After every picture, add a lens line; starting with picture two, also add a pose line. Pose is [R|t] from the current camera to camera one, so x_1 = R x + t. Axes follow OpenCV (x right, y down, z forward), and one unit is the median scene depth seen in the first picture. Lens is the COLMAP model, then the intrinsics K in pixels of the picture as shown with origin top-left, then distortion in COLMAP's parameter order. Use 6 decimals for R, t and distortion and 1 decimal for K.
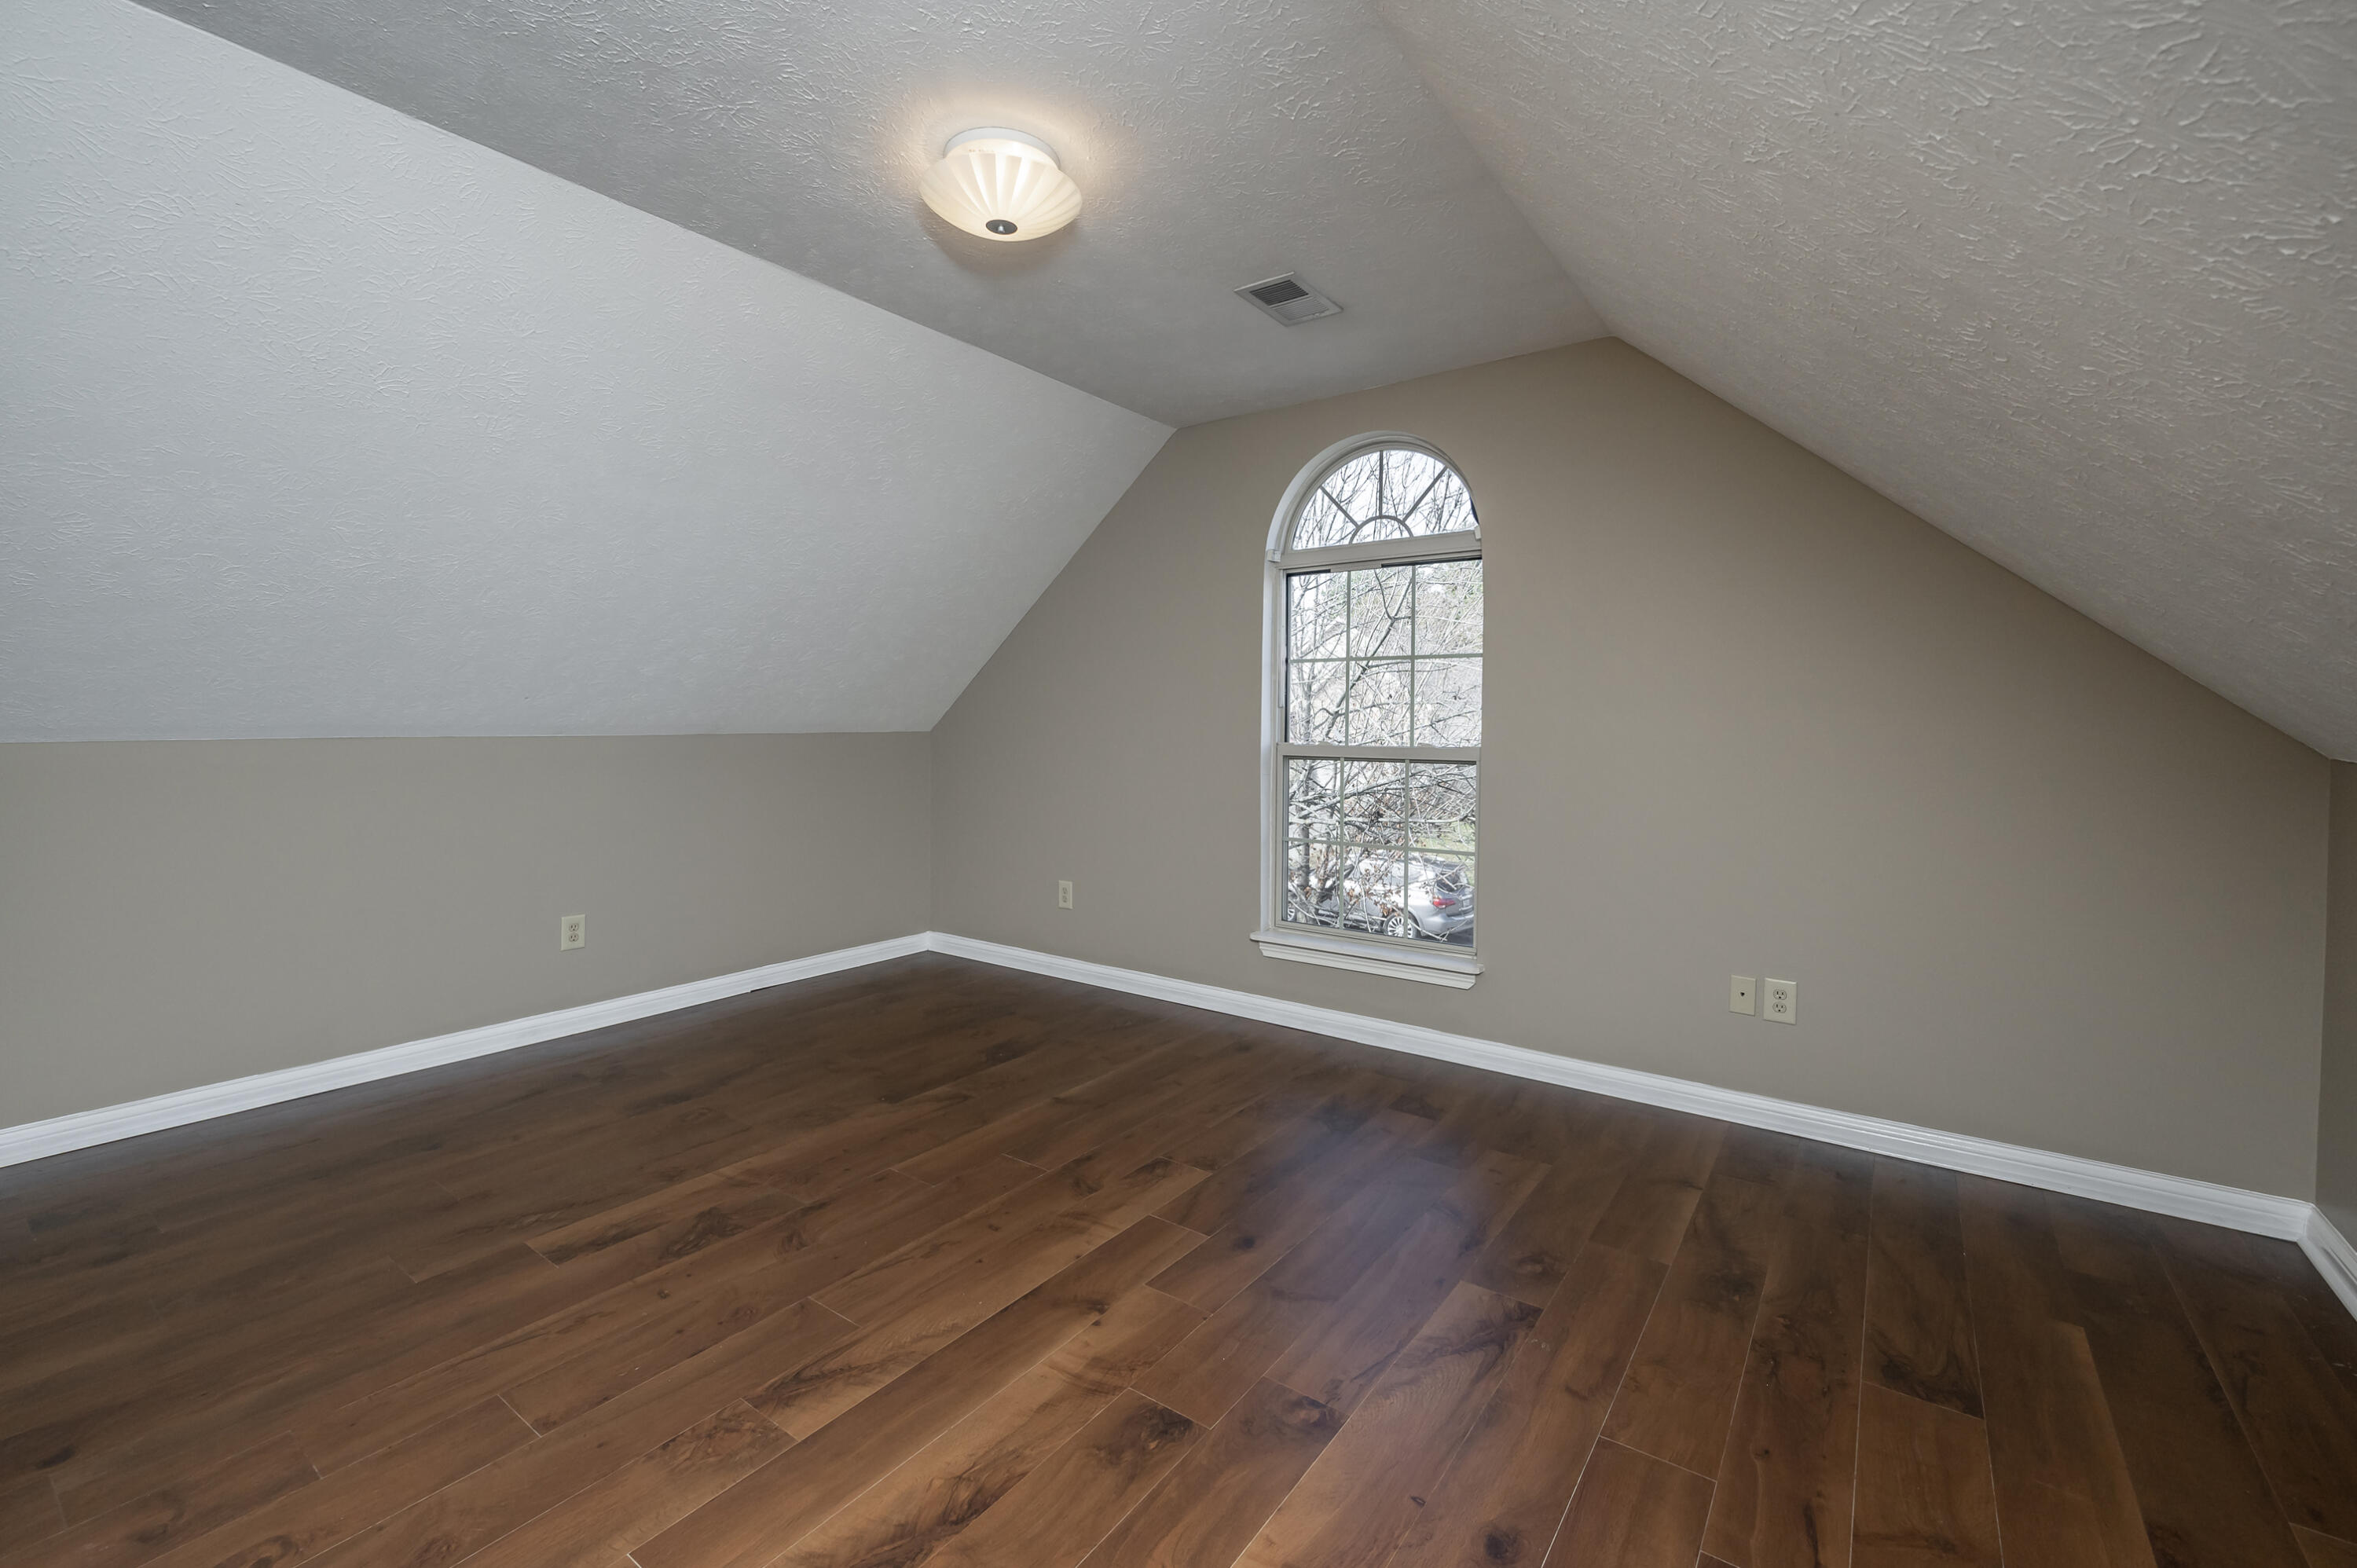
lens RADIAL K [[998.6, 0, 1182.0], [0, 998.6, 734.9], [0, 0, 1]] dist [-0.000245, -0.000060]
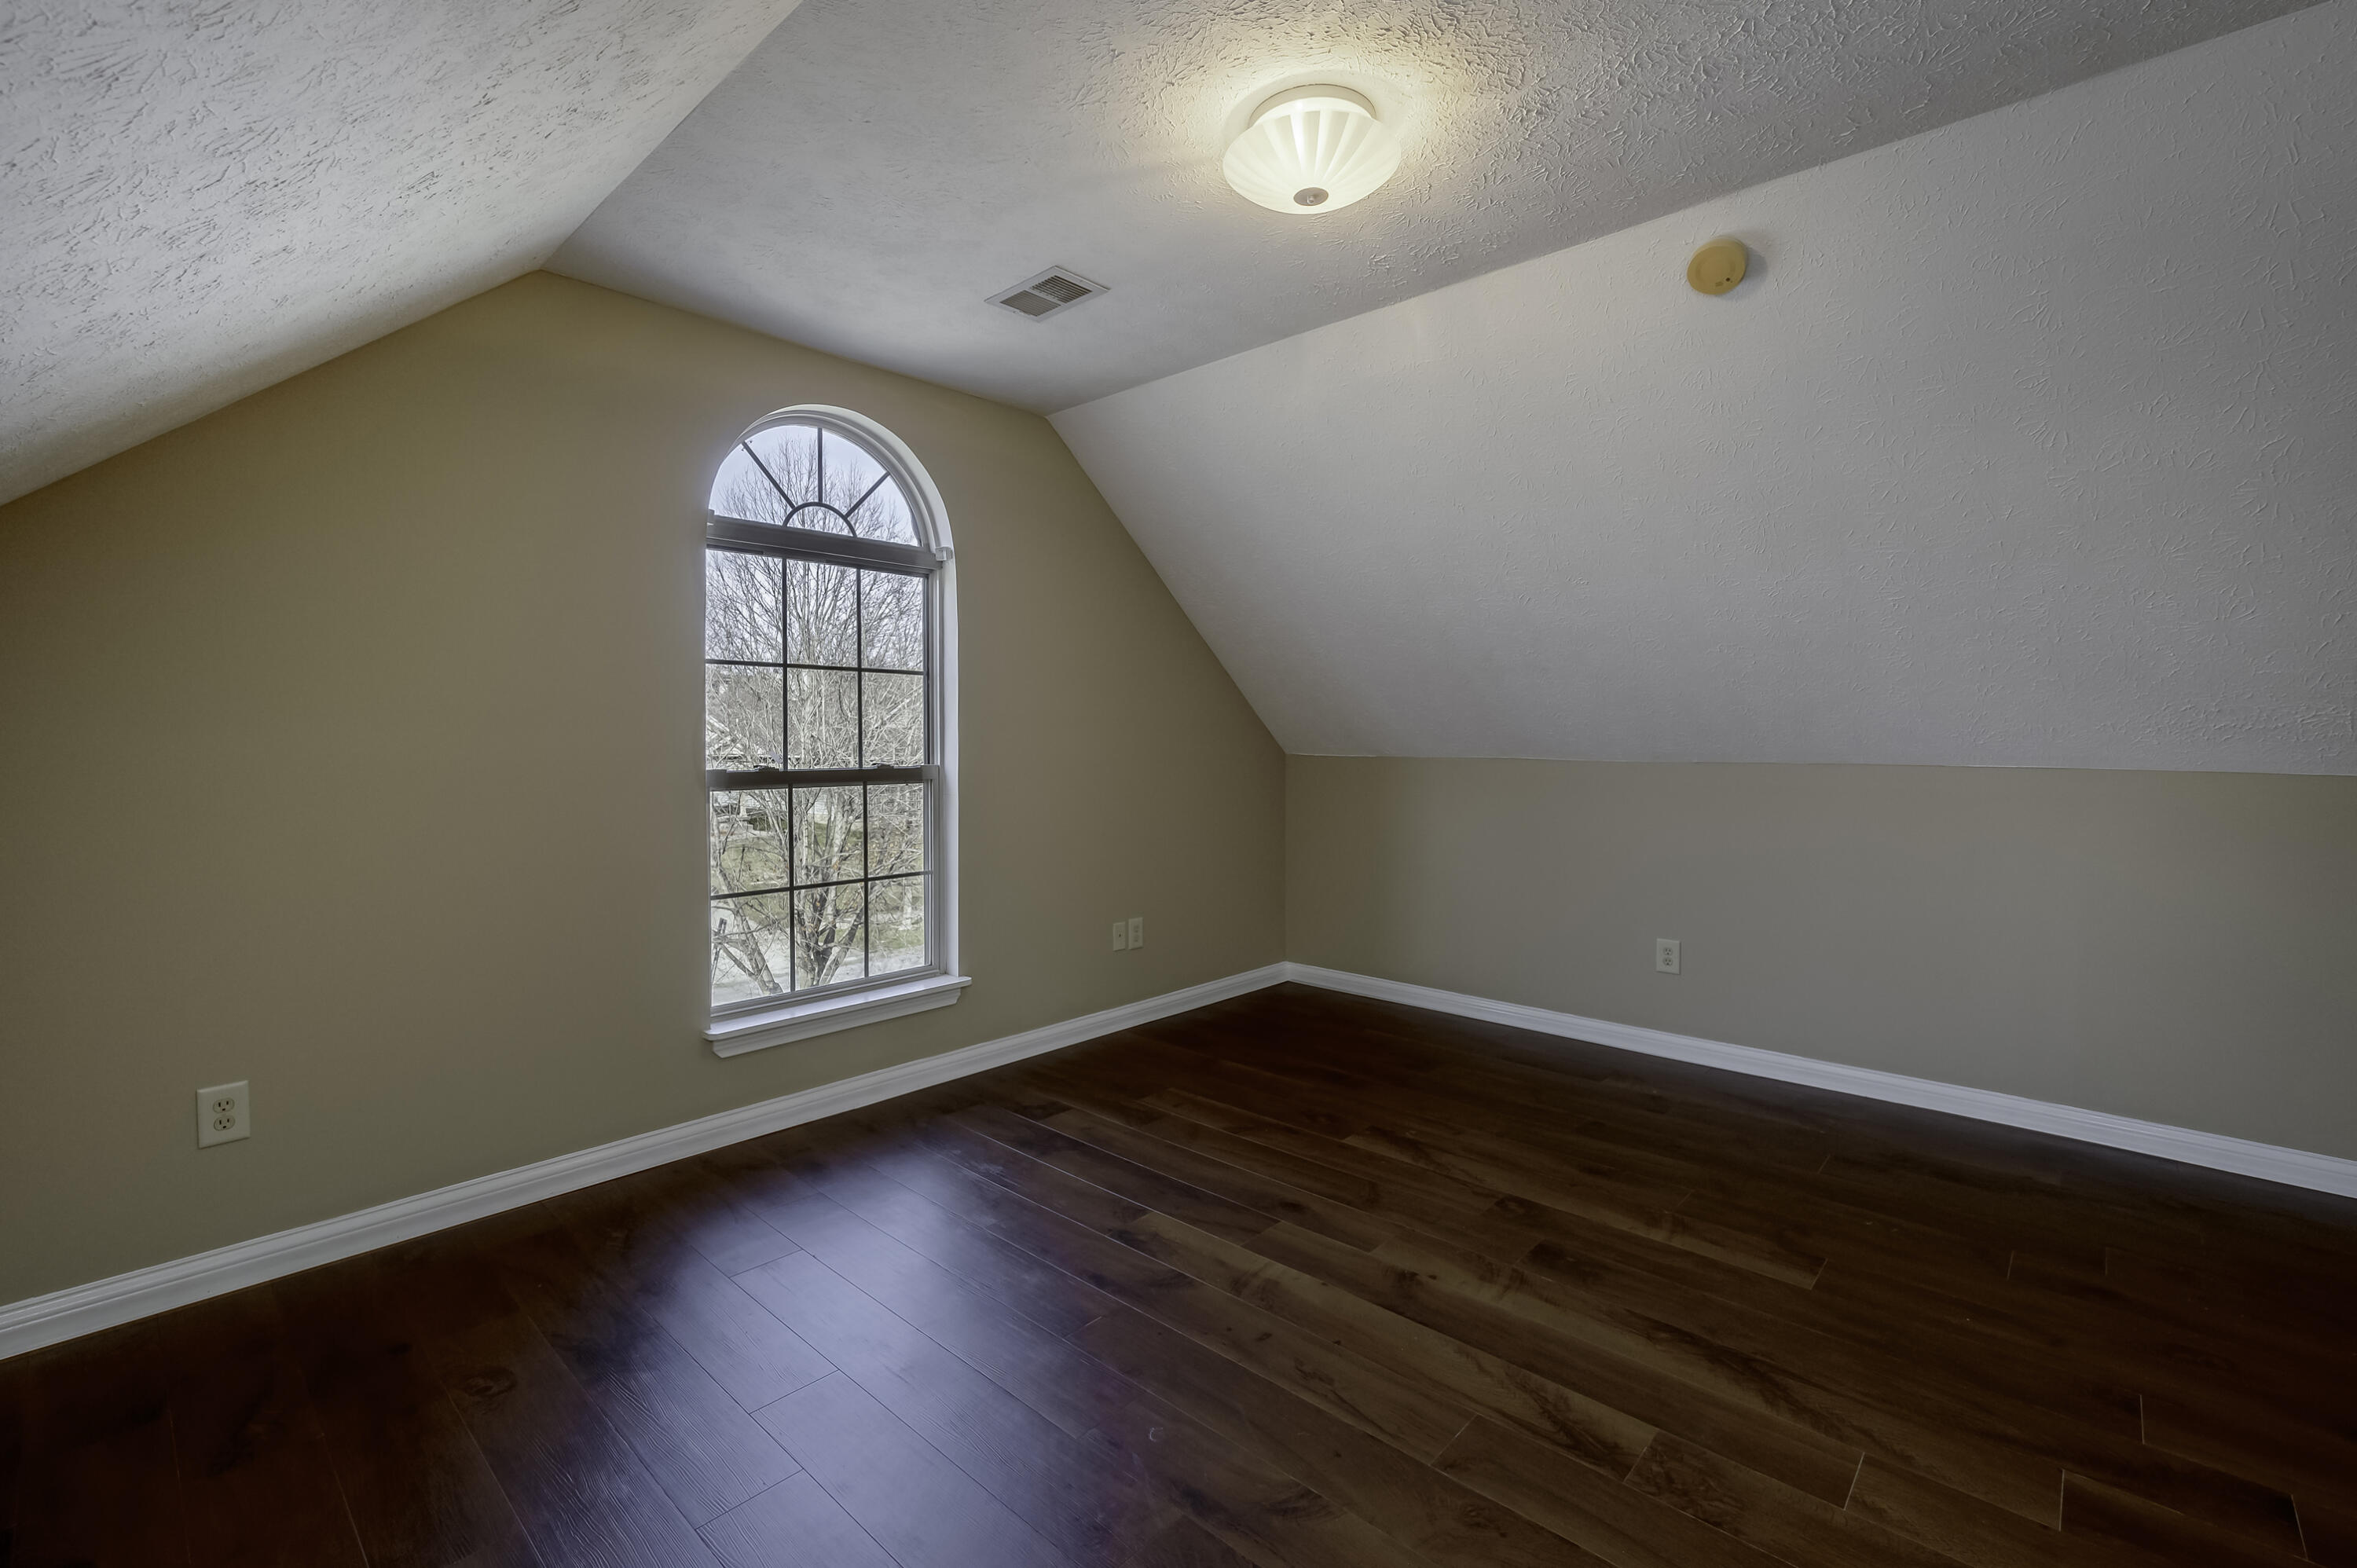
lens RADIAL K [[1011.4, 0, 1183.8], [0, 1011.4, 755.0], [0, 0, 1]] dist [-0.001839, 0.000263]
pose [[0.116511, -0.023705, 0.992907, -1.108129], [0.013815, 0.999657, 0.022245, -0.028284], [-0.993093, 0.011126, 0.116798, 1.017214]]
